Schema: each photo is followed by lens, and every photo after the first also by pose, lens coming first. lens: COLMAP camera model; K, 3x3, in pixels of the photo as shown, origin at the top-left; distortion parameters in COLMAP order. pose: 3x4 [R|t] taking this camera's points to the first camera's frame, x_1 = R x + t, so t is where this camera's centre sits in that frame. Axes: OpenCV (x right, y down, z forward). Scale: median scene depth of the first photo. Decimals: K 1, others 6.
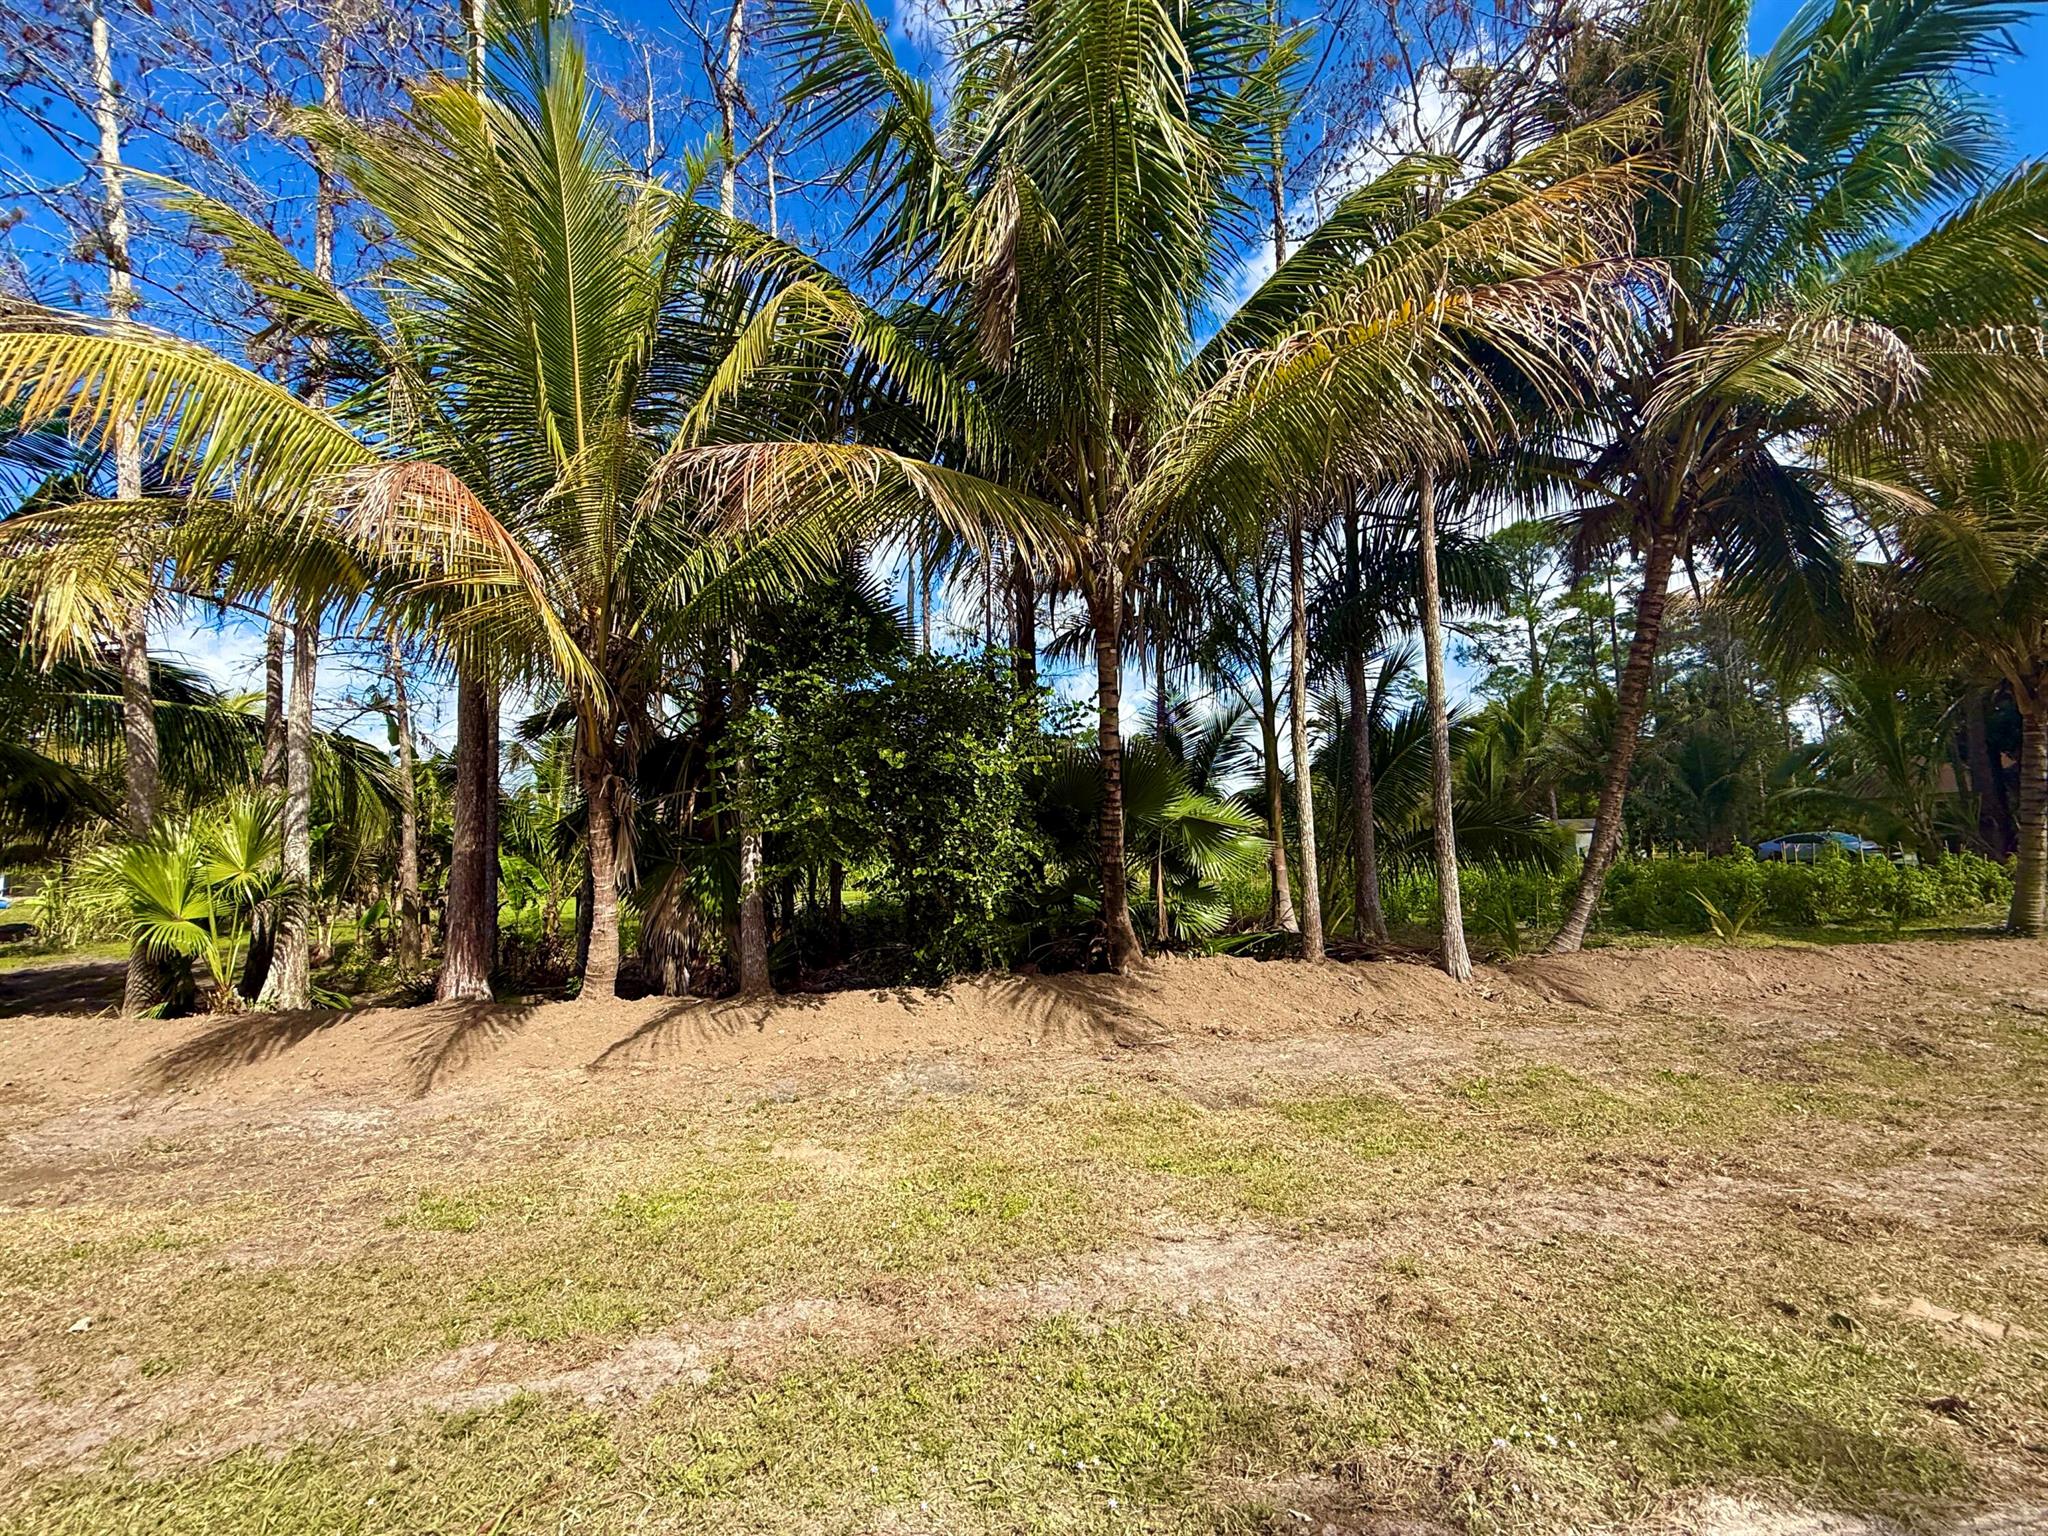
lens RADIAL K [[813.8, 0, 1017.1], [0, 813.8, 768.3], [0, 0, 1]] dist [0.000138, -0.000080]
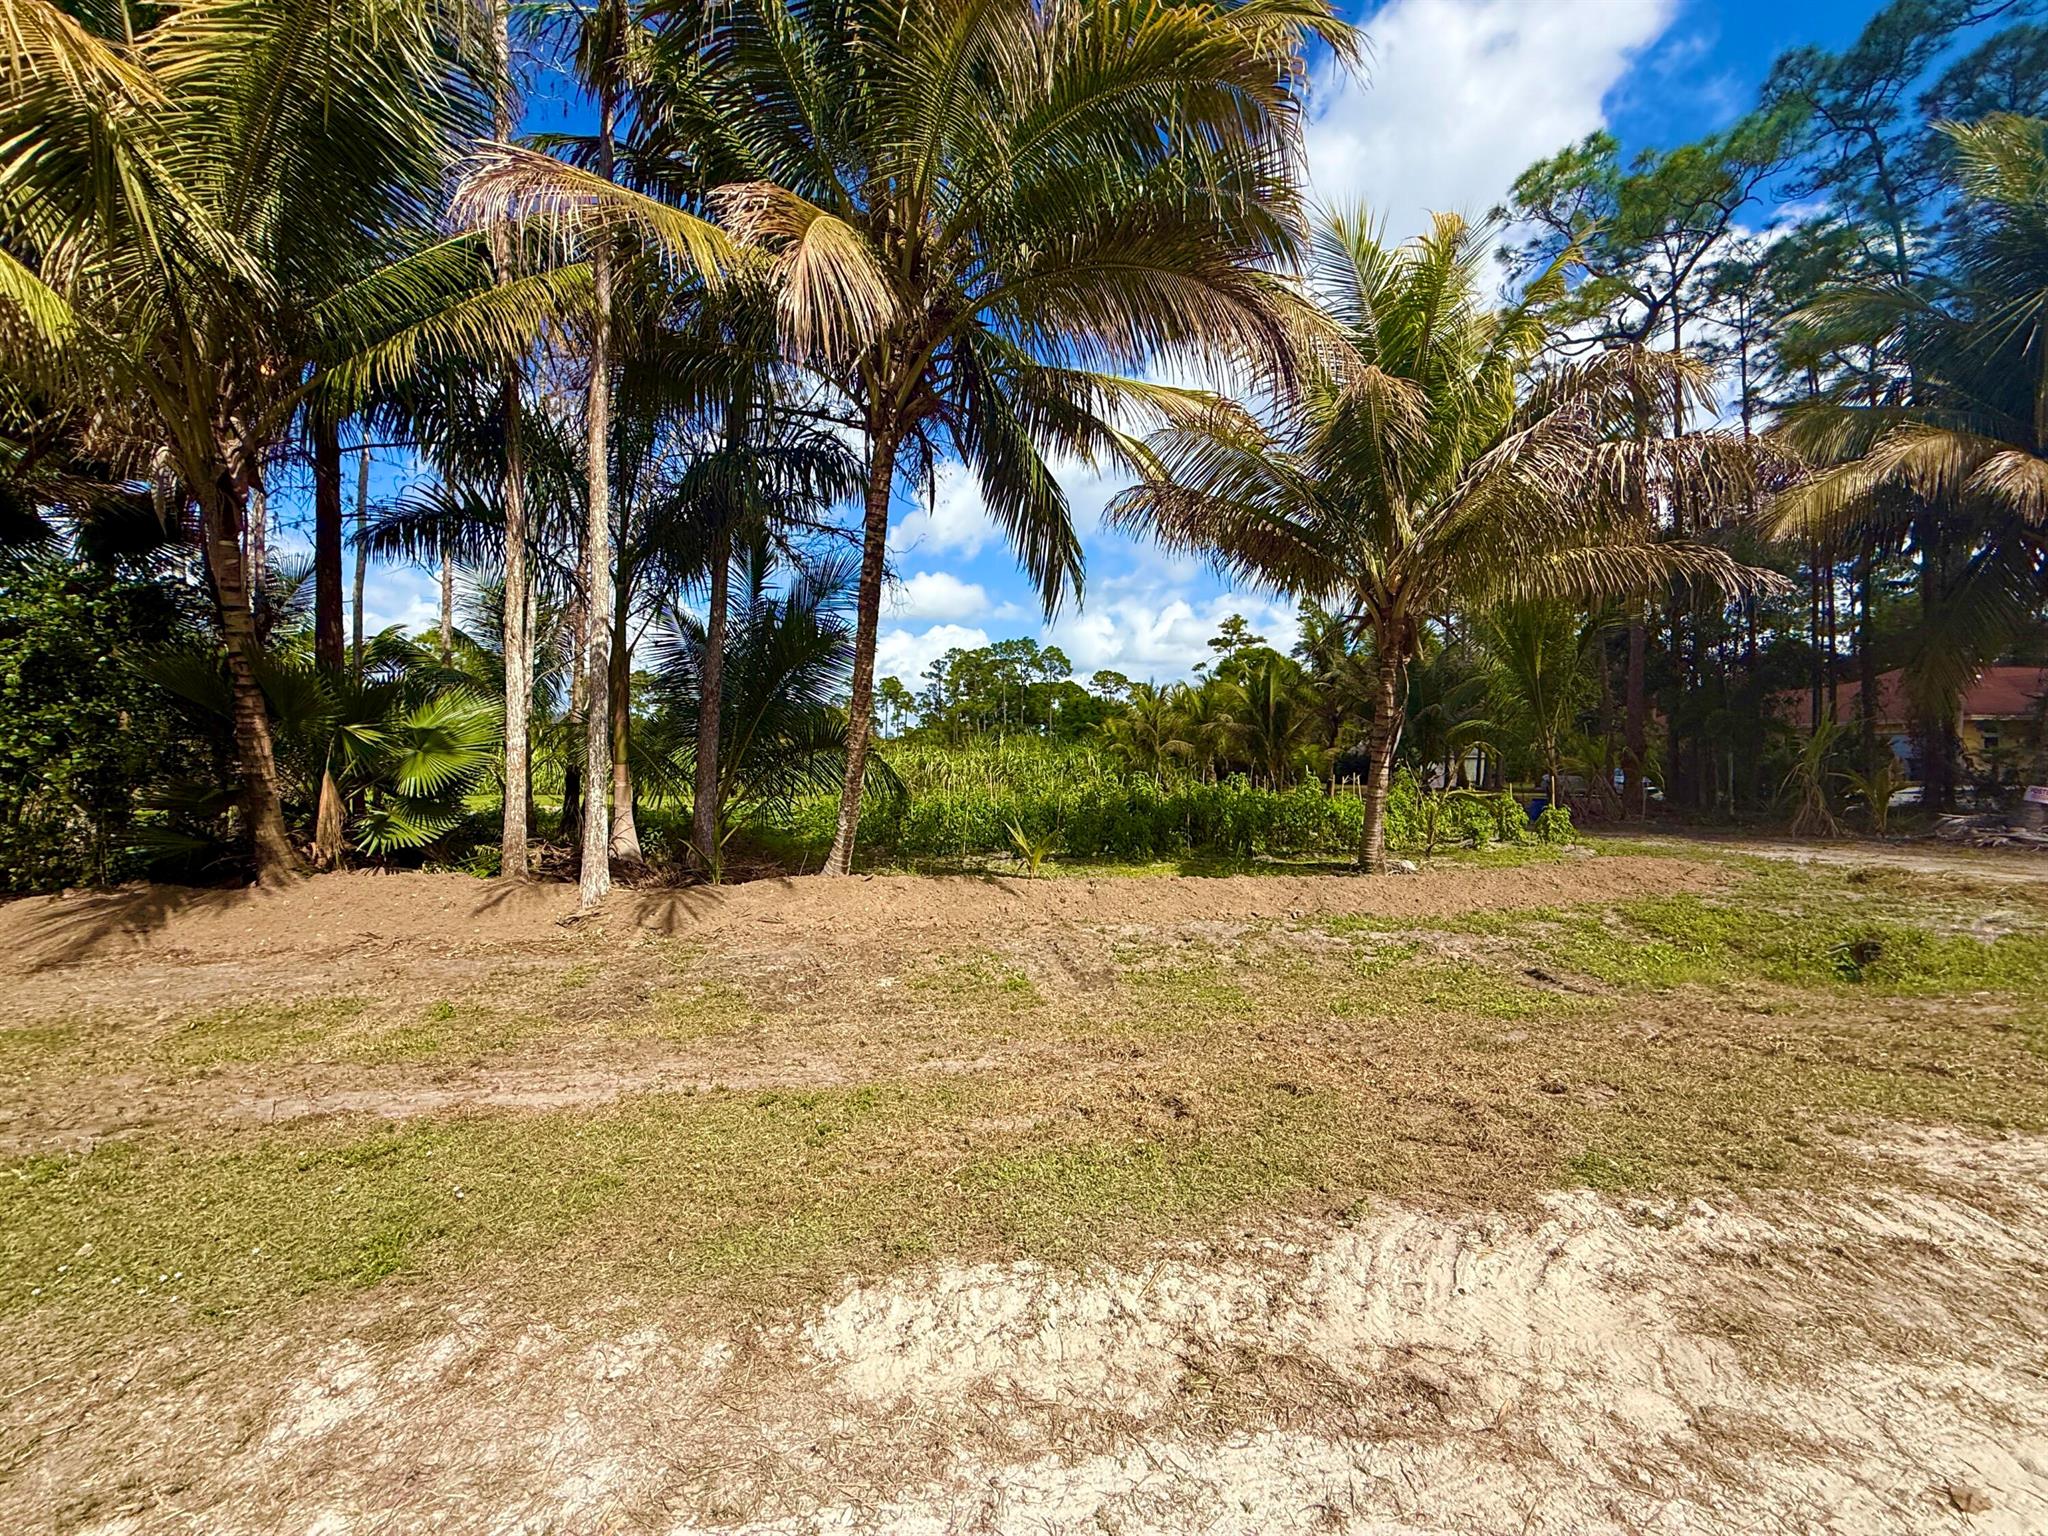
lens RADIAL K [[812.1, 0, 1024.0], [0, 812.1, 768.0], [0, 0, 1]] dist [0.000358, 0.000765]
pose [[0.998801, 0.028970, 0.039464, 0.976440], [-0.033115, 0.993513, 0.108792, -0.022440], [-0.036057, -0.109969, 0.993281, 0.034533]]
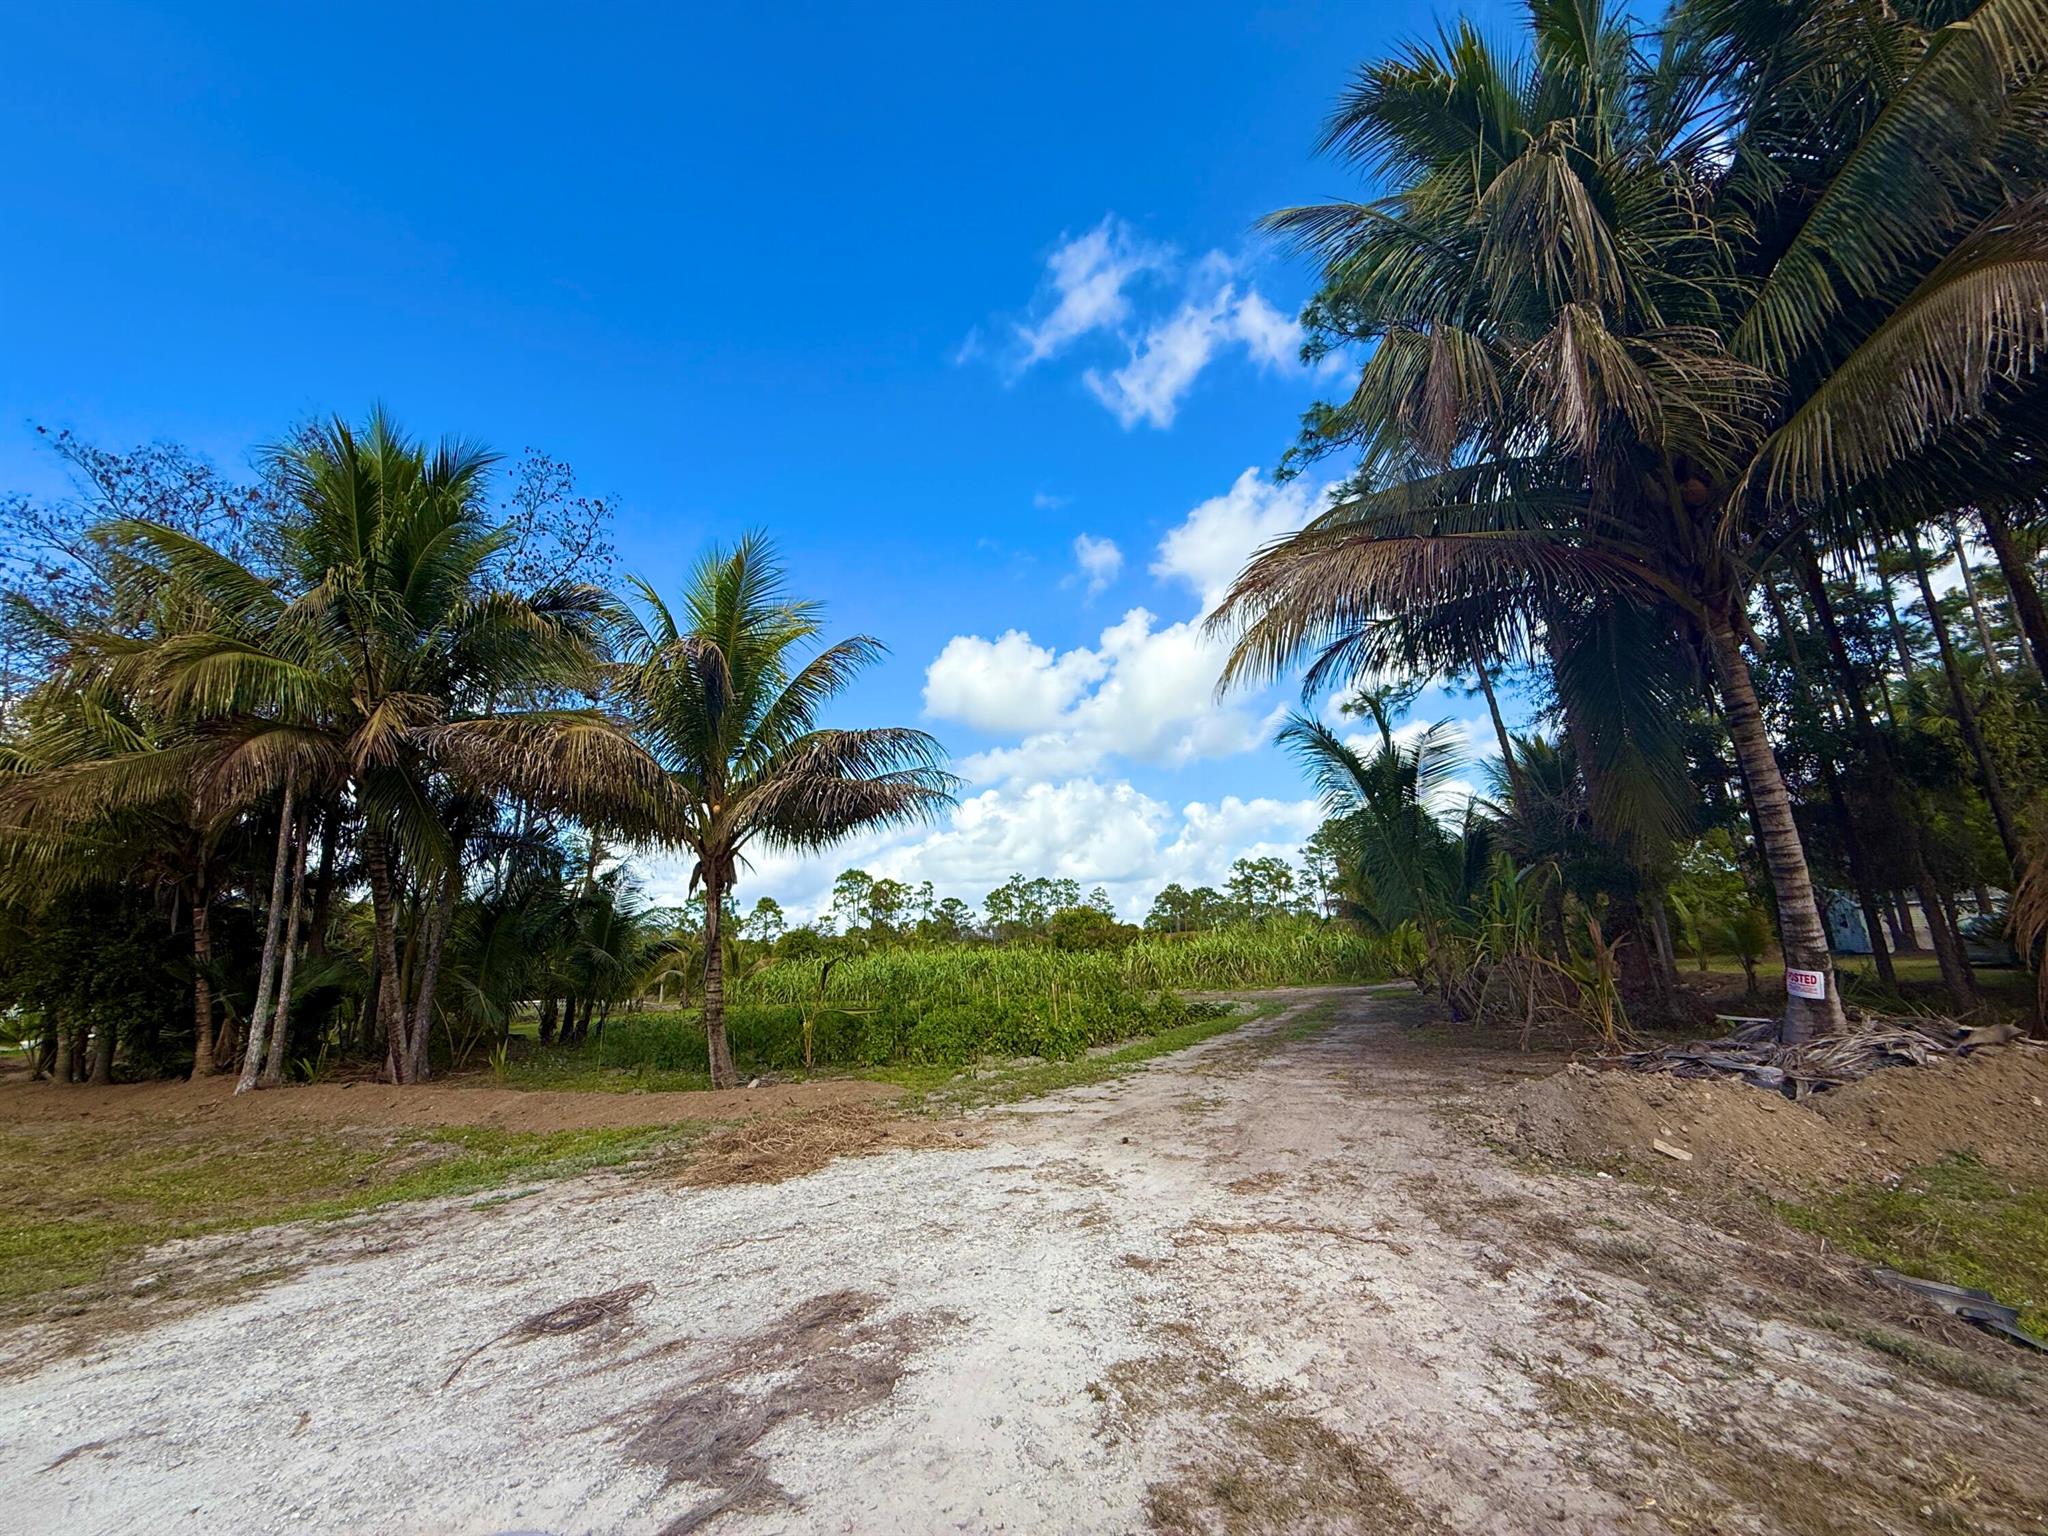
lens RADIAL K [[809.7, 0, 1016.1], [0, 809.7, 760.6], [0, 0, 1]] dist [0.000997, -0.000260]
pose [[0.862762, -0.141829, -0.485311, 2.763819], [0.084142, 0.986741, -0.138785, -0.061879], [0.498560, 0.078904, 0.863257, 0.272107]]
